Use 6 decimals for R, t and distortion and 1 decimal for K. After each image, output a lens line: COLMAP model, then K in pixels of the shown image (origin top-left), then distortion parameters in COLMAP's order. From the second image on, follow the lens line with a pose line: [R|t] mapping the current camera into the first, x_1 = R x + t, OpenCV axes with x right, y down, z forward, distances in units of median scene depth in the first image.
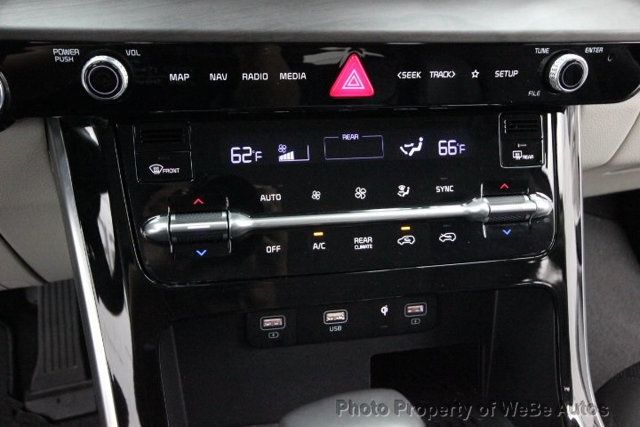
lens RADIAL K [[554.0, 0, 321.2], [0, 554.0, 213.6], [0, 0, 1]] dist [0.010509, 0.020172]
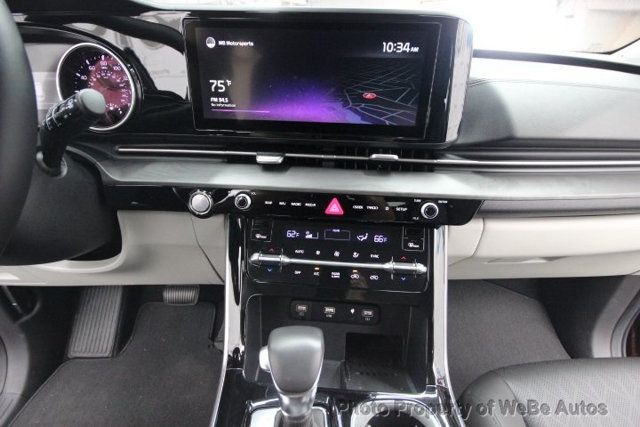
lens RADIAL K [[299.1, 0, 317.0], [0, 299.1, 217.5], [0, 0, 1]] dist [-0.012888, -0.000606]
pose [[0.961881, 0.068485, -0.264754, 0.317651], [-0.120632, 0.975110, -0.186034, 0.060140], [0.245423, 0.210881, 0.946201, -0.275213]]
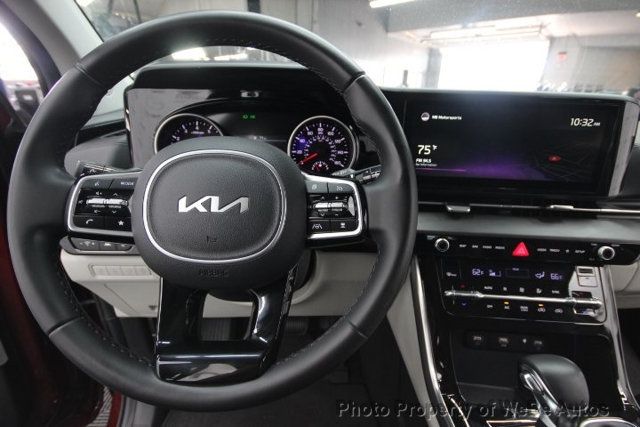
lens RADIAL K [[299.1, 0, 318.4], [0, 299.1, 218.2], [0, 0, 1]] dist [-0.012888, -0.000606]
pose [[0.959423, 0.043338, -0.278619, -0.503970], [-0.122471, 0.954095, -0.273320, 0.150664], [0.253984, 0.296352, 0.920689, -0.728634]]
